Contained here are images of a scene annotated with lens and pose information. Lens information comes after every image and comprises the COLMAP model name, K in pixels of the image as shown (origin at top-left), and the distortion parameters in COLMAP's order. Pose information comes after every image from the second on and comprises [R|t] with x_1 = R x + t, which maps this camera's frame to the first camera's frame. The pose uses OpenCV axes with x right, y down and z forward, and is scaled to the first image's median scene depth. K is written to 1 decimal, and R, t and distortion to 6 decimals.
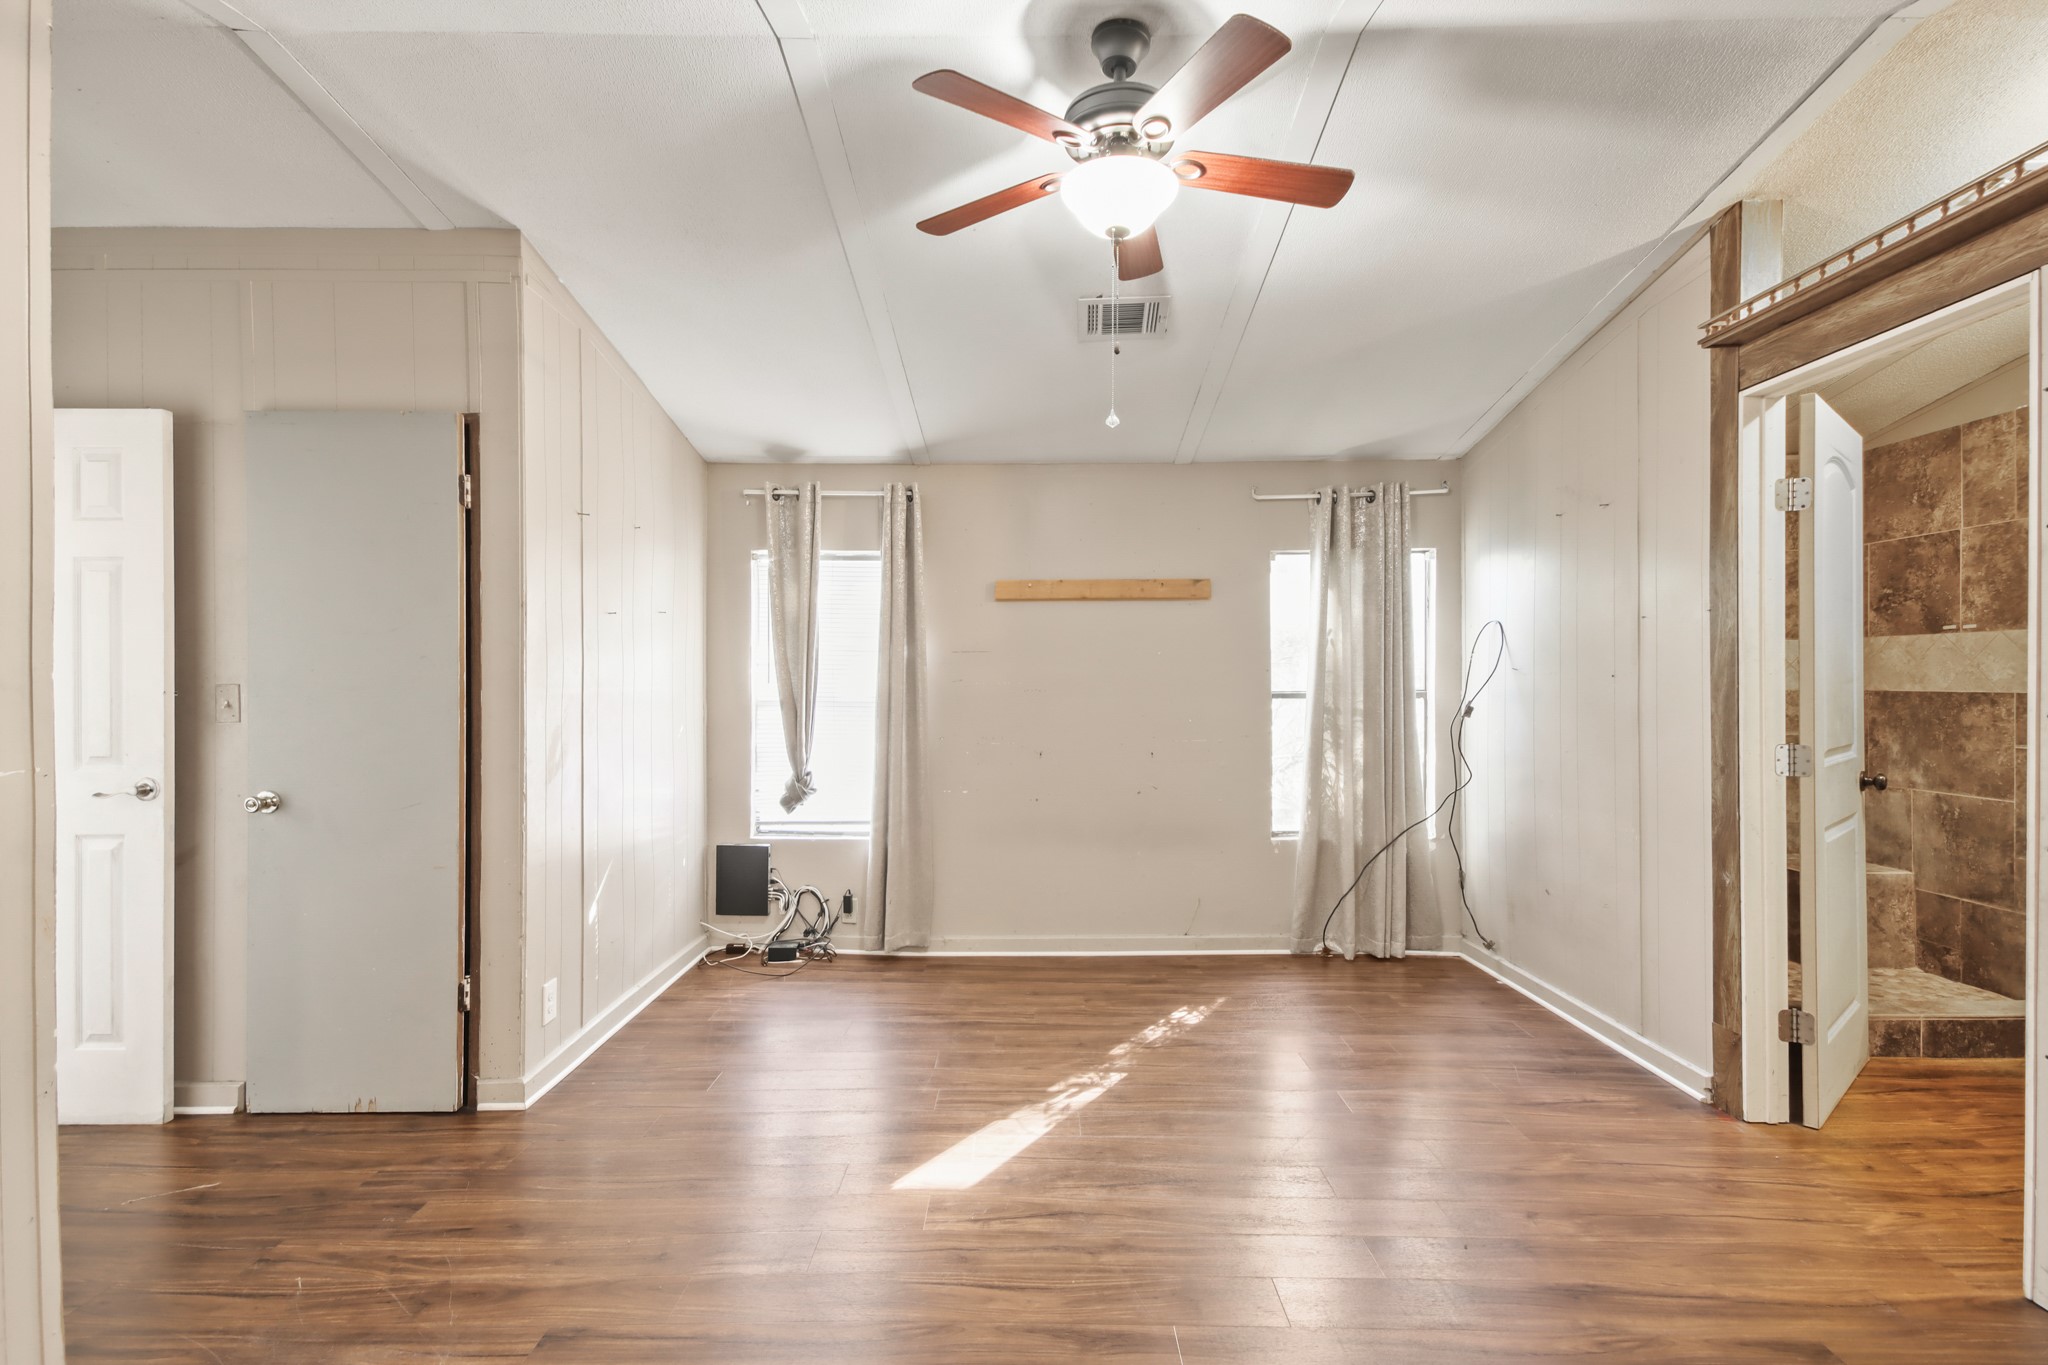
lens RADIAL K [[1011.8, 0, 1026.1], [0, 1011.8, 685.1], [0, 0, 1]] dist [0.004069, 0.000101]
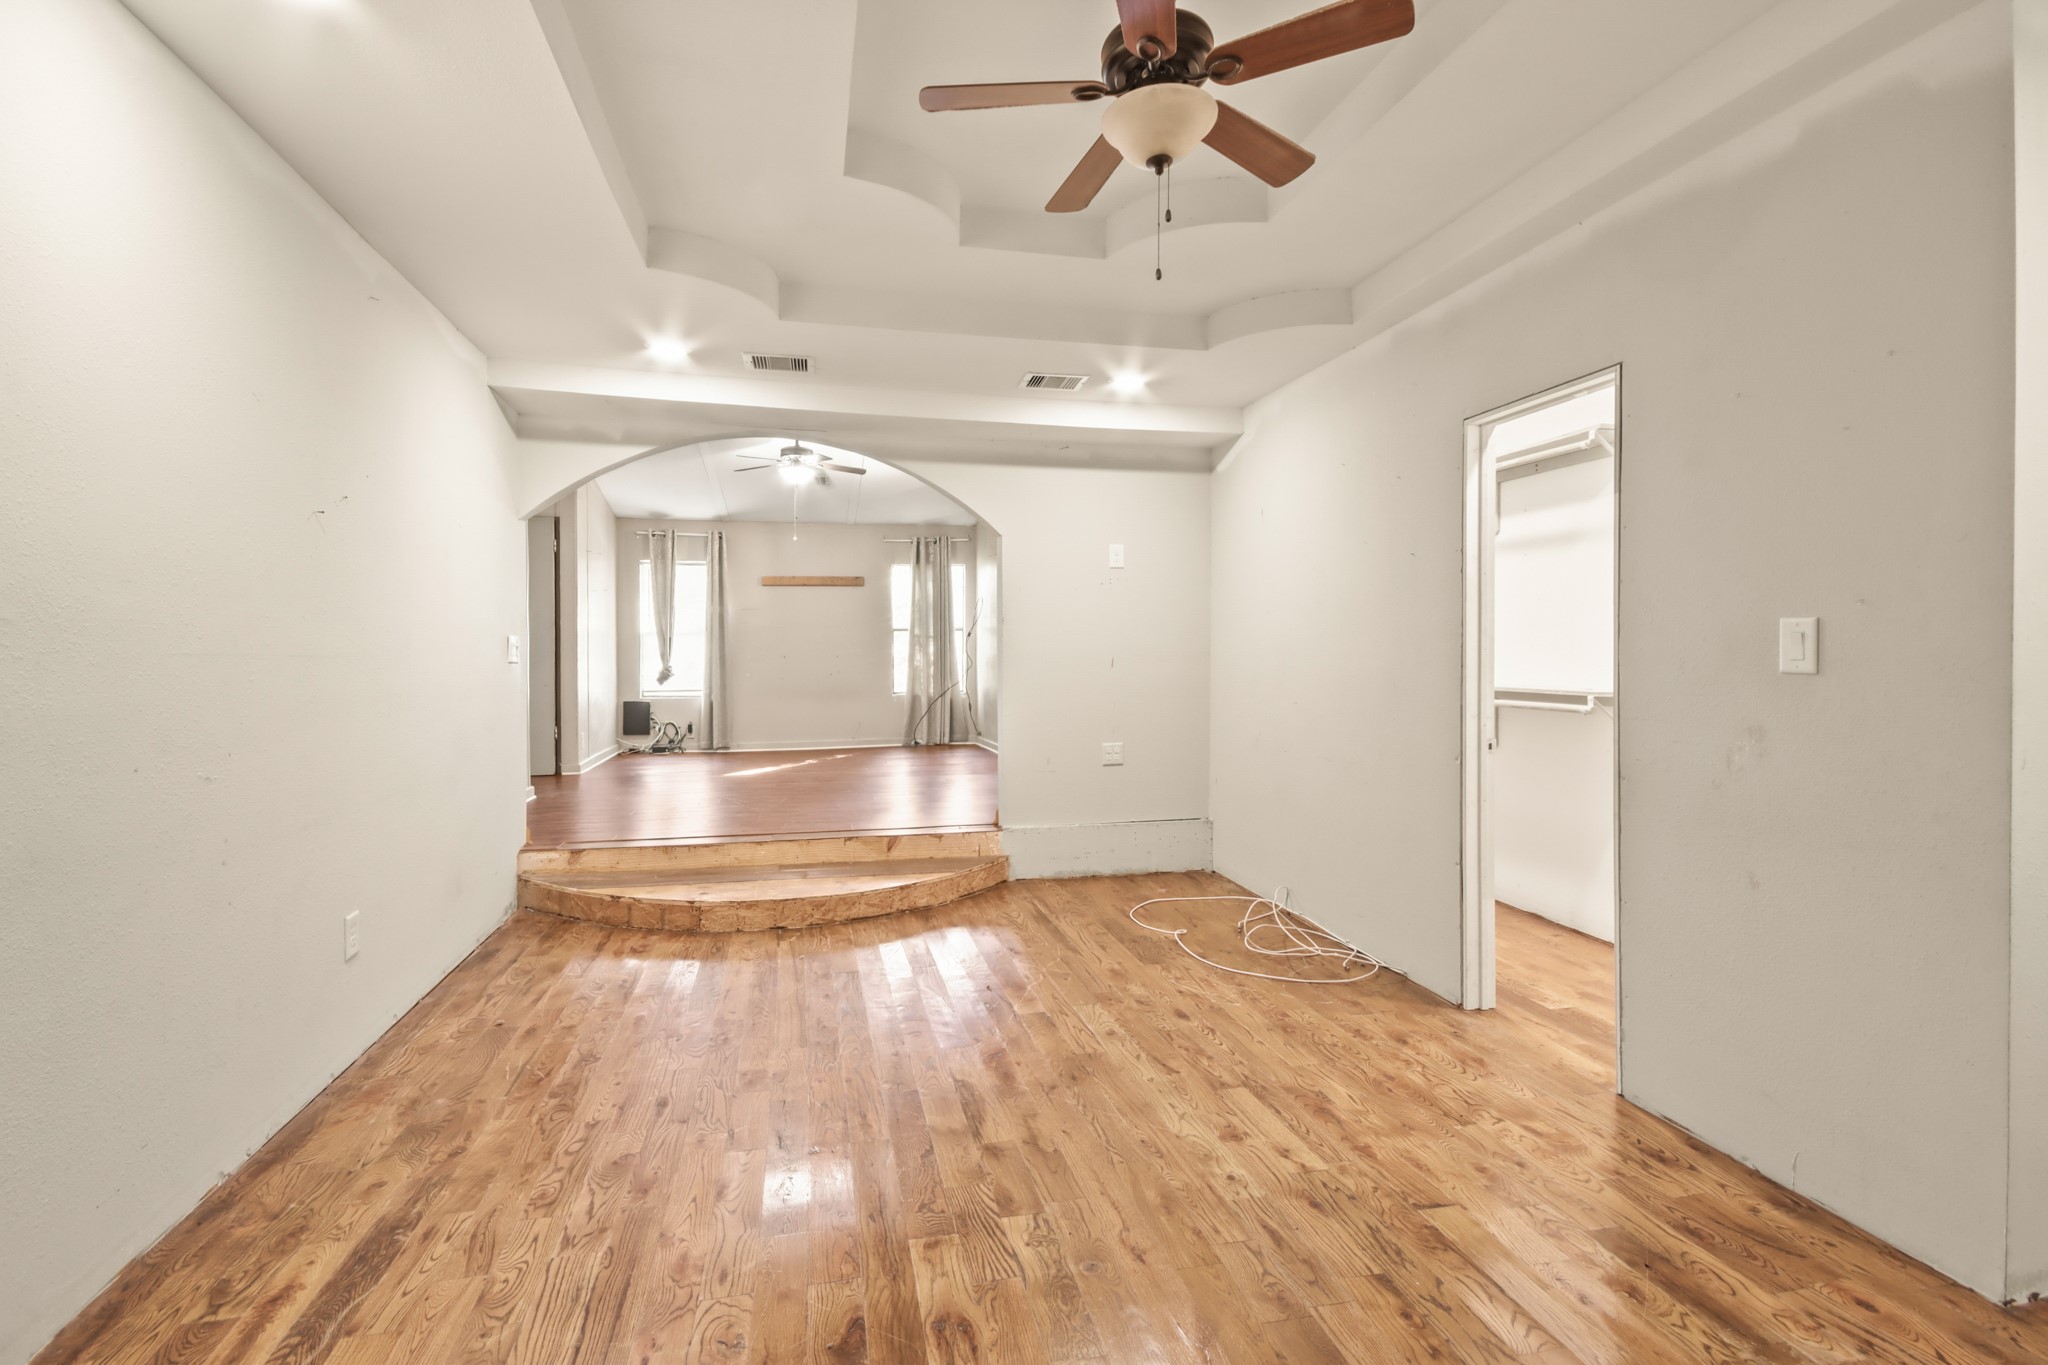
lens RADIAL K [[1011.8, 0, 1042.3], [0, 1011.8, 664.5], [0, 0, 1]] dist [0.004069, 0.000101]
pose [[0.971151, -0.005955, 0.238391, 0.034404], [0.007235, 0.999964, -0.004497, 0.098747], [-0.238356, 0.006092, 0.971159, -1.236431]]
